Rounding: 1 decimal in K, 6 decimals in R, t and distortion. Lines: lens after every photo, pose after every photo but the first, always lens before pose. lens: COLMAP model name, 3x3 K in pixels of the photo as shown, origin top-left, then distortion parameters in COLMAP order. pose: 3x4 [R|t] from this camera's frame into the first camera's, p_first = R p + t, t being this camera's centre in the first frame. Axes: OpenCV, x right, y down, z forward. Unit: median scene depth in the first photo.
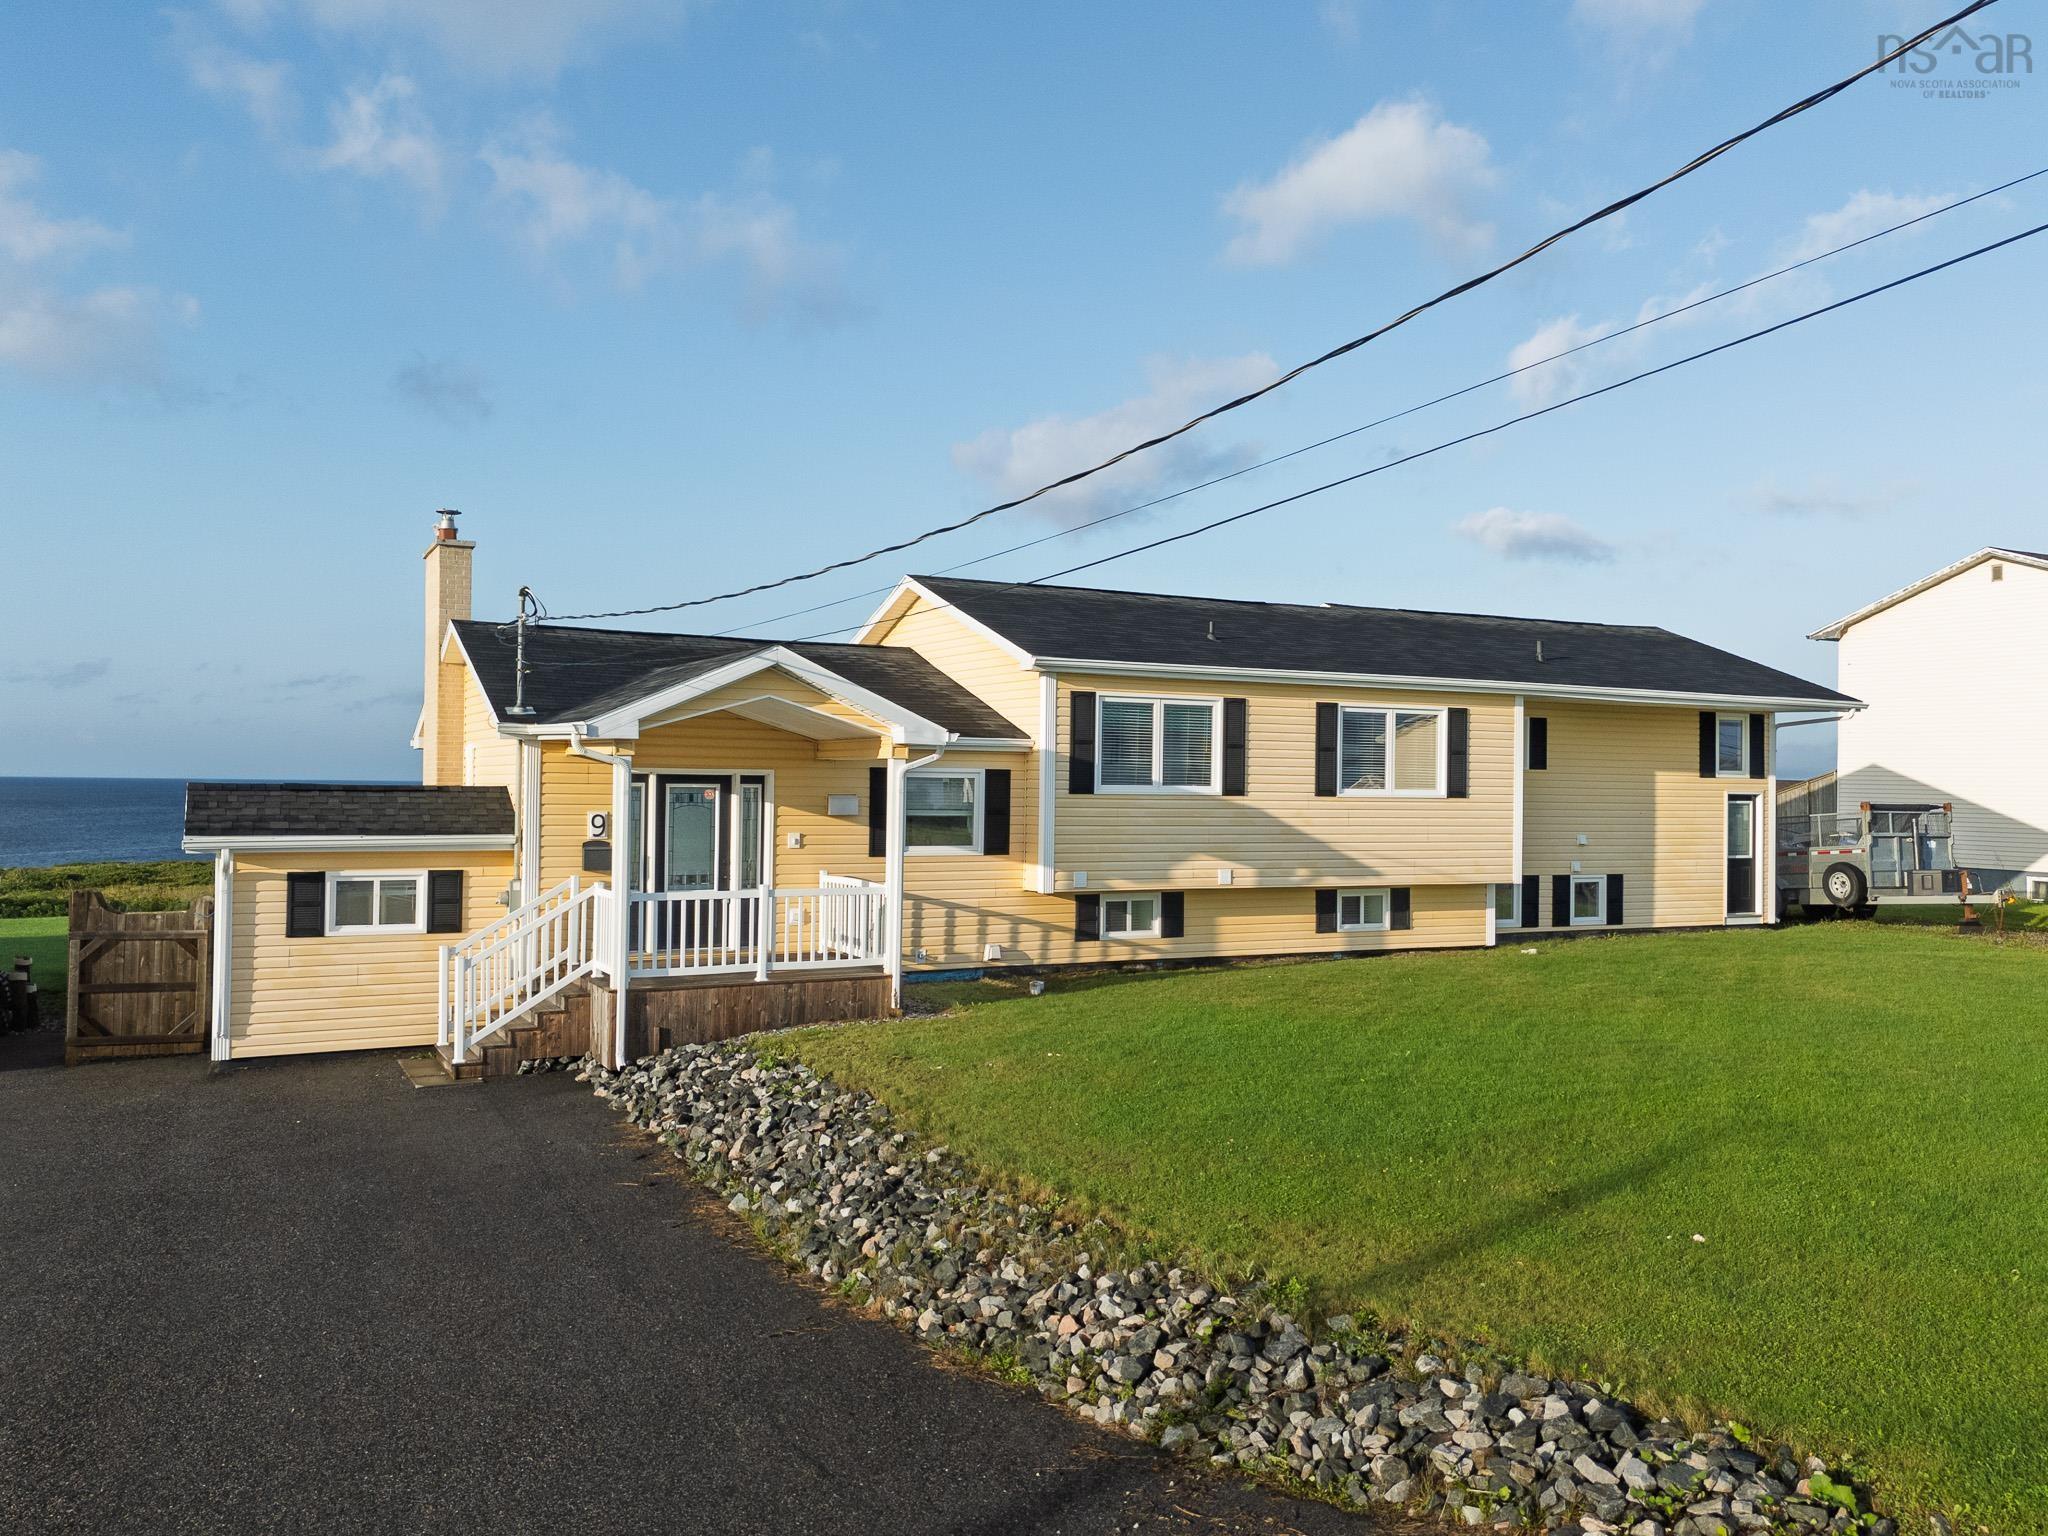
lens RADIAL K [[1488.3, 0, 1024.0], [0, 1488.3, 768.0], [0, 0, 1]] dist [0.080633, -0.099145]
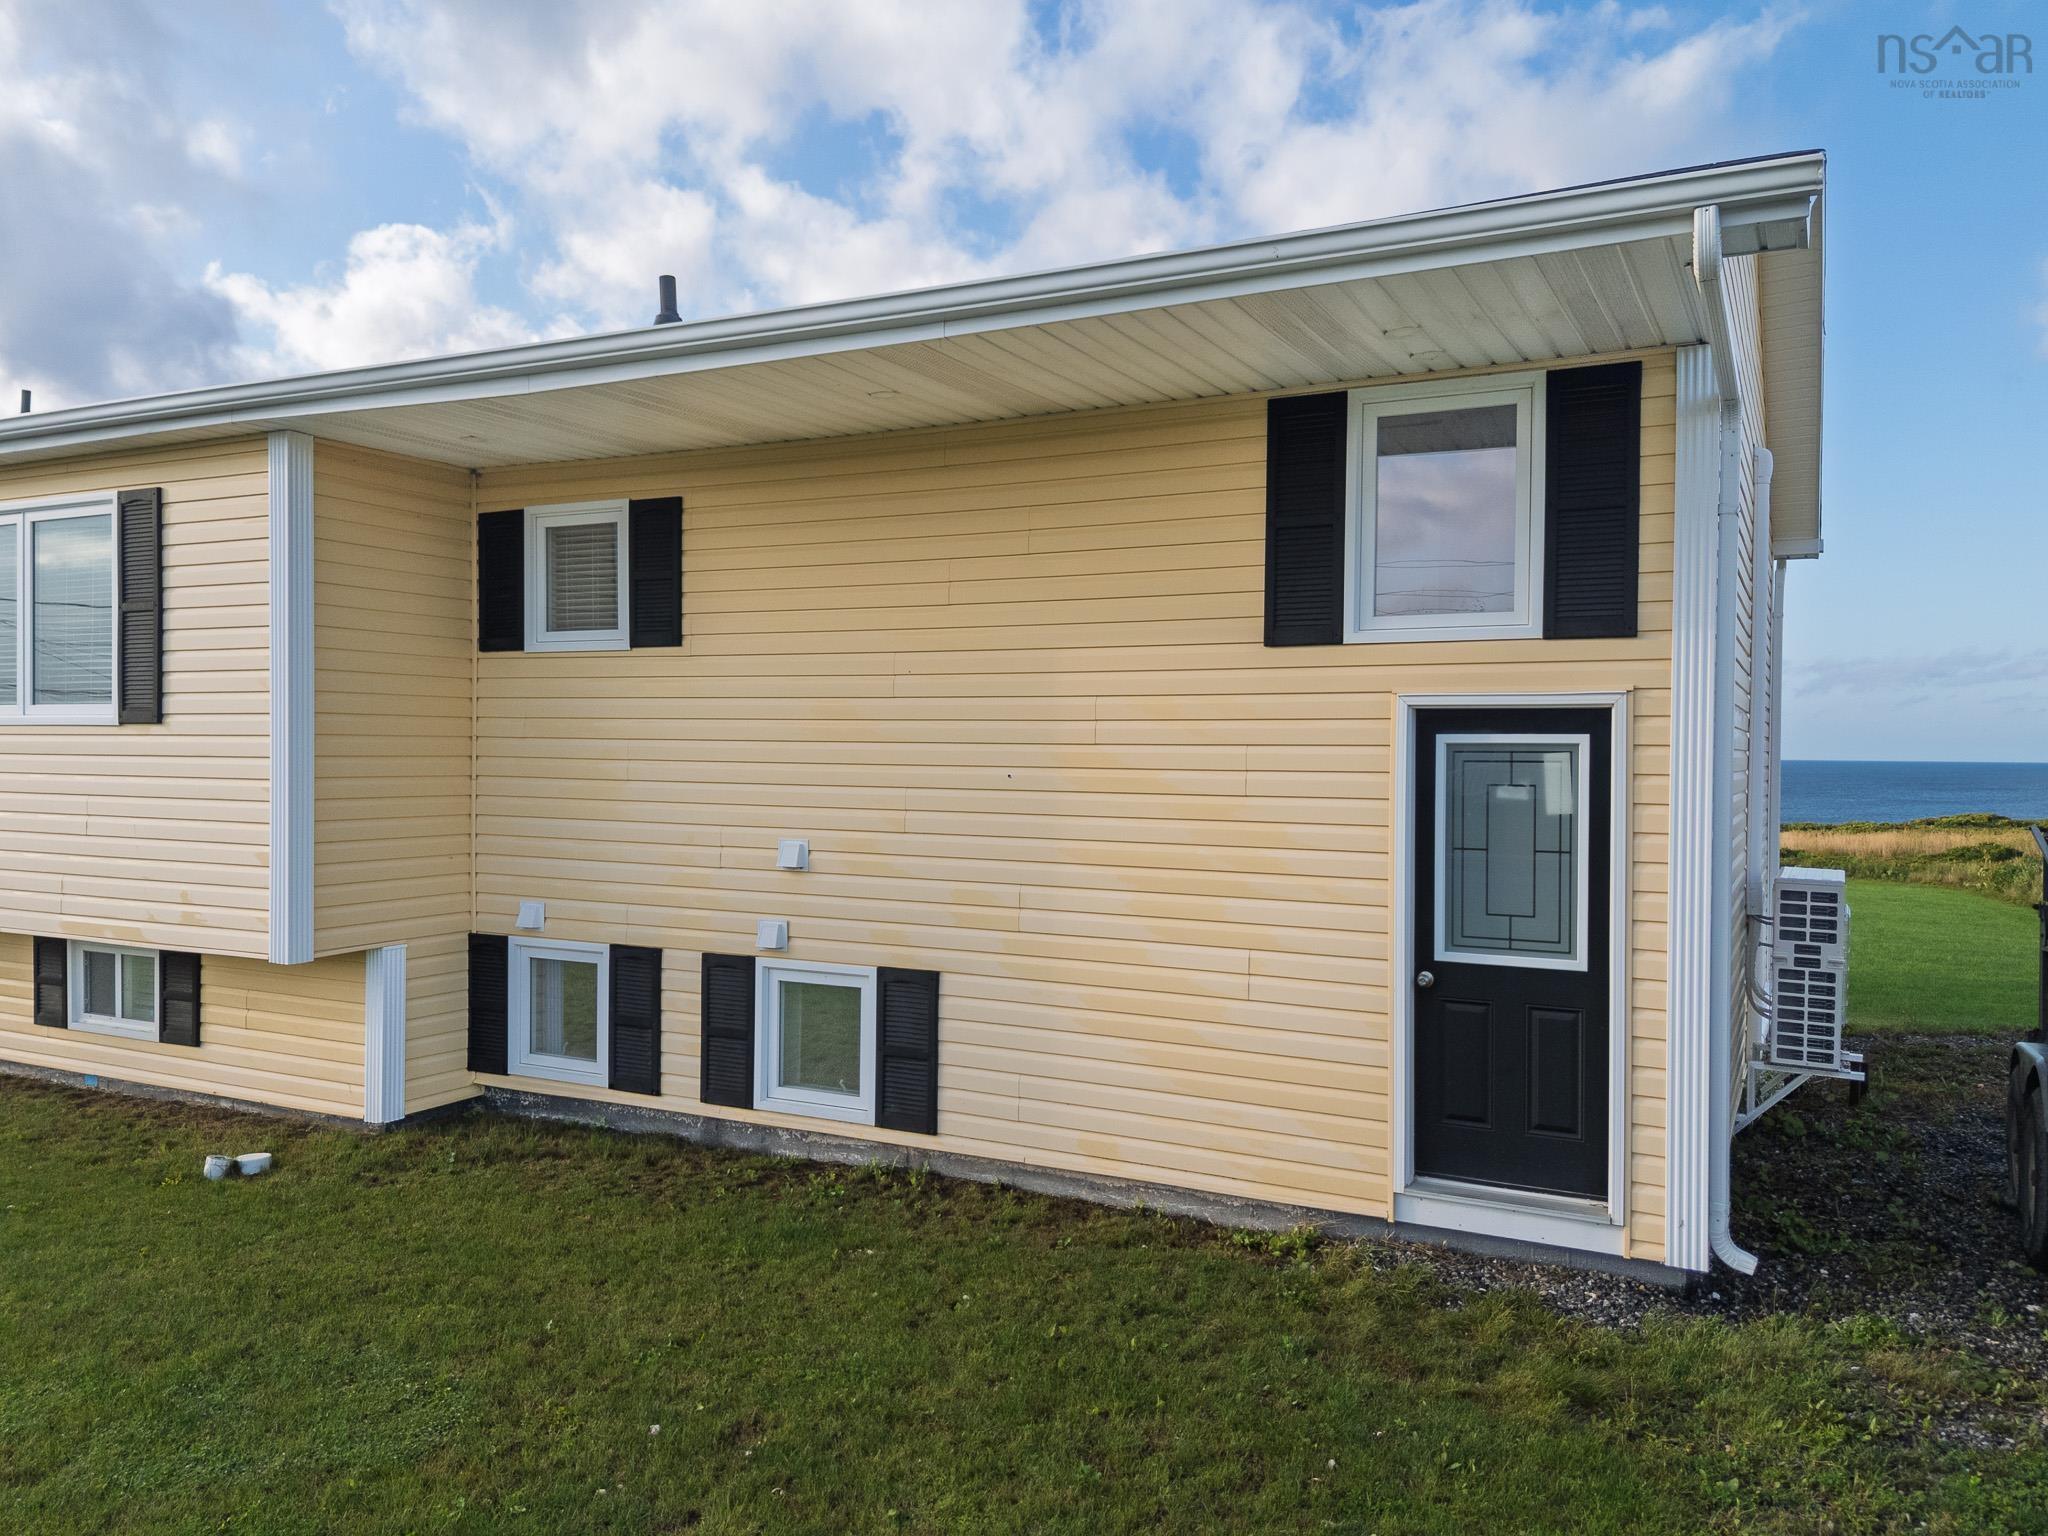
lens RADIAL K [[1488.3, 0, 1024.0], [0, 1488.3, 768.0], [0, 0, 1]] dist [0.080633, -0.099145]
pose [[0.613309, 0.003530, -0.789835, 0.770624], [0.010275, 0.999870, 0.012447, 0.030031], [0.789776, -0.015749, 0.613193, 0.980648]]
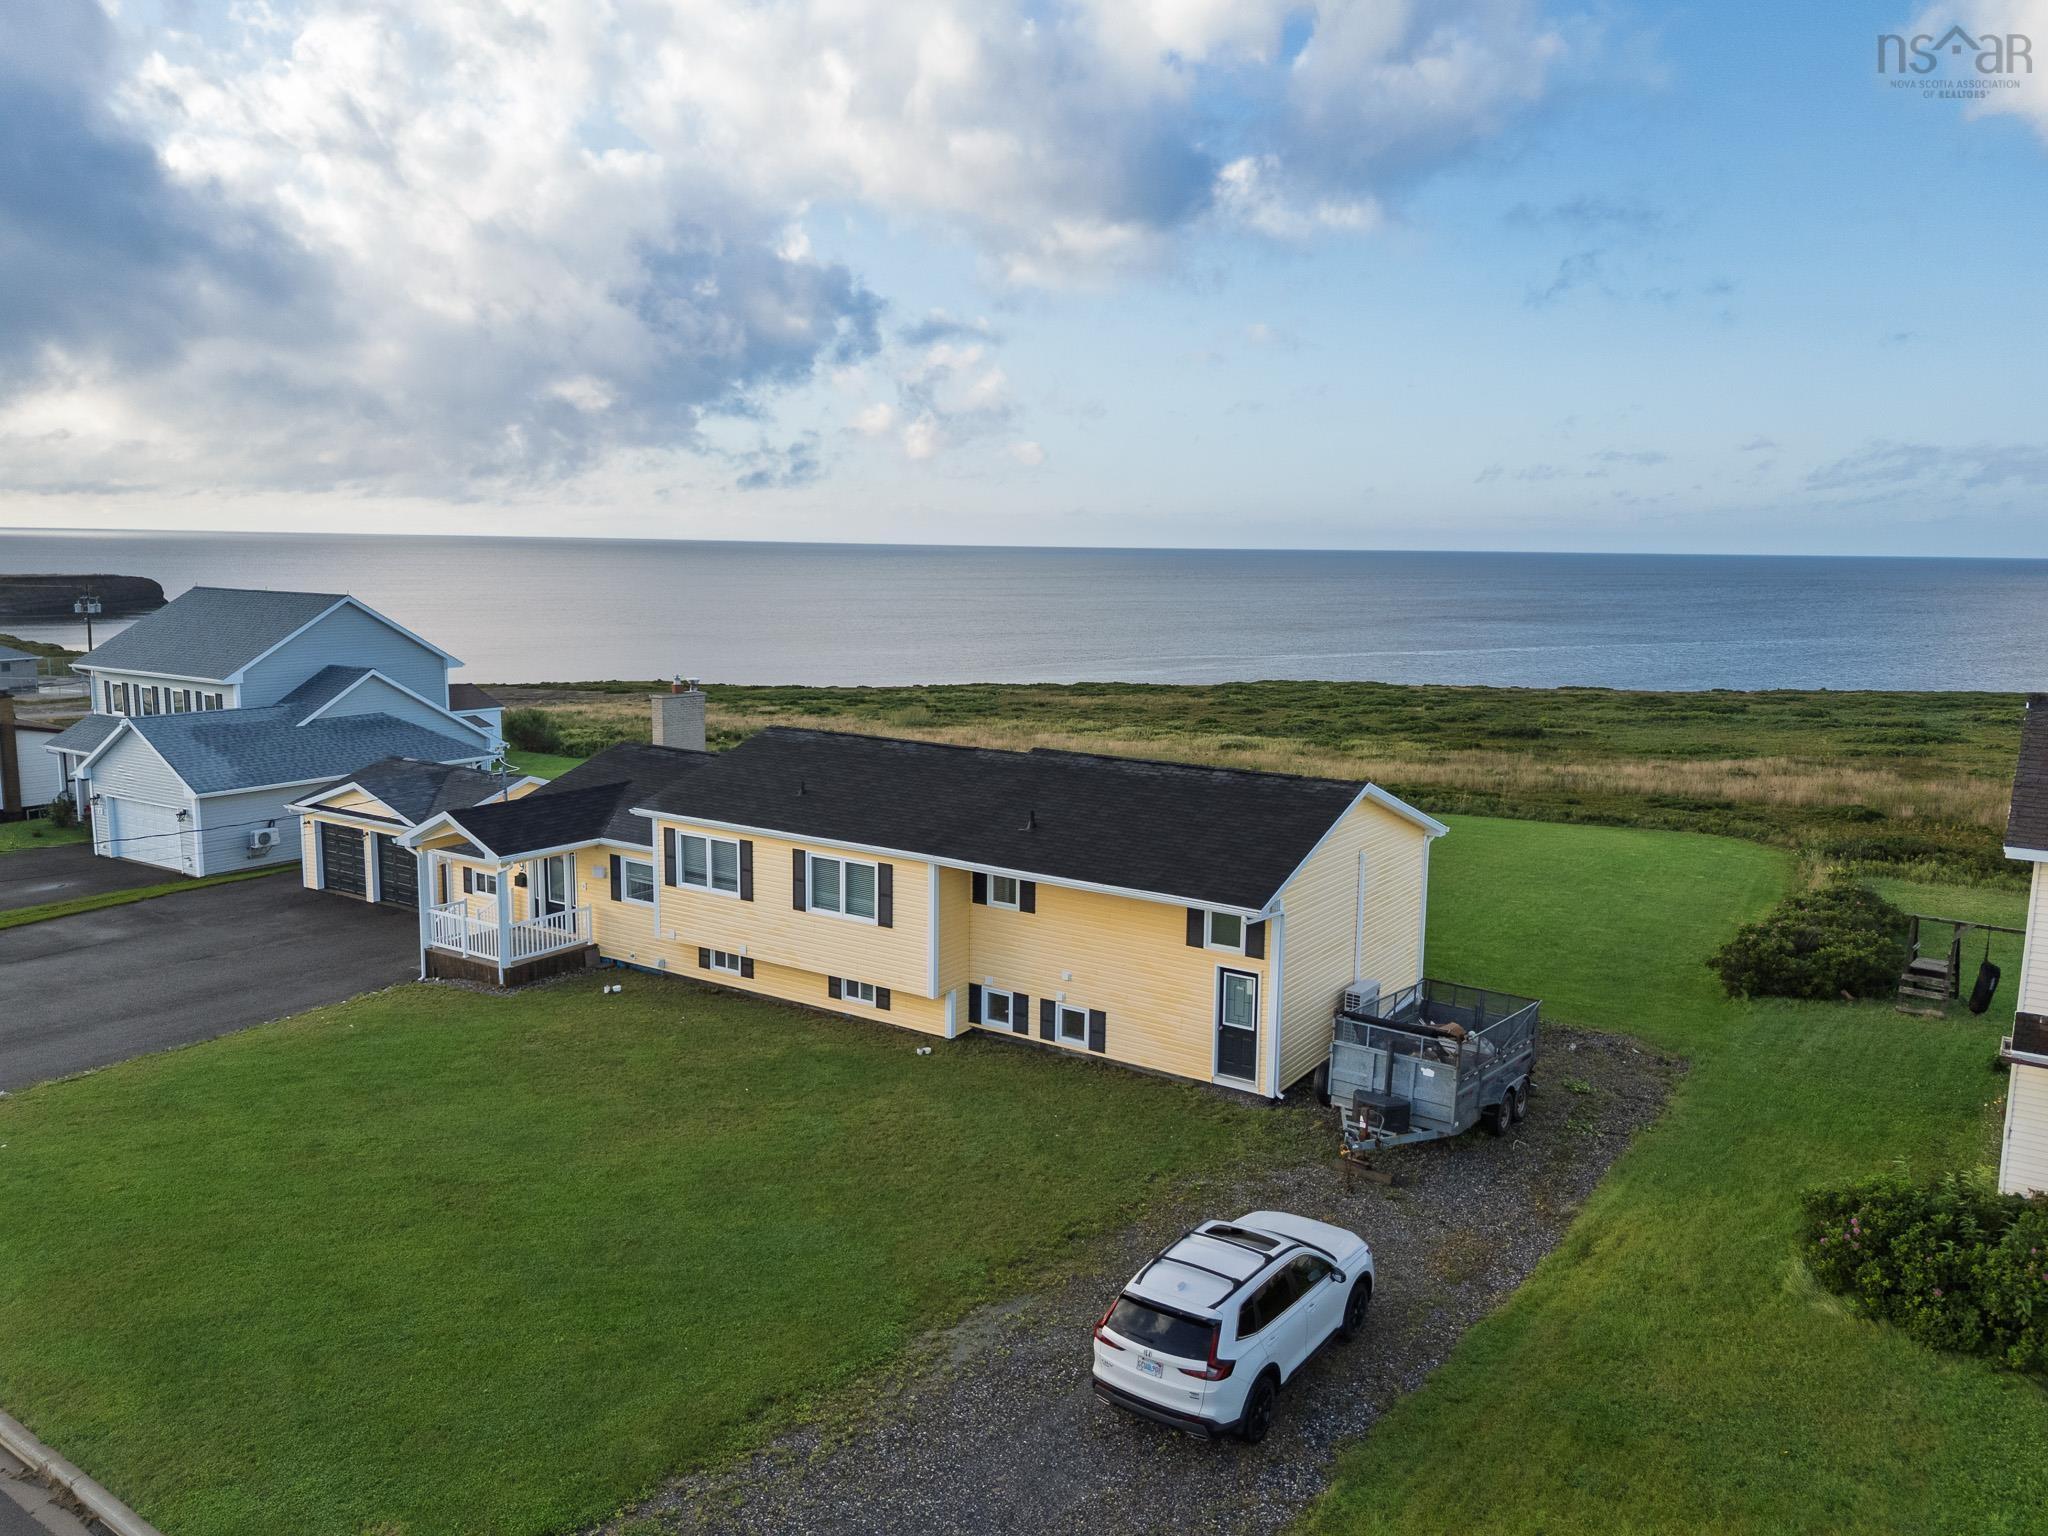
lens RADIAL K [[1488.3, 0, 1024.0], [0, 1488.3, 768.0], [0, 0, 1]] dist [0.080633, -0.099145]
pose [[0.511095, 0.124172, -0.850508, 1.578352], [0.006766, 0.988898, 0.148443, -0.344890], [0.859498, -0.081623, 0.504580, 0.443370]]
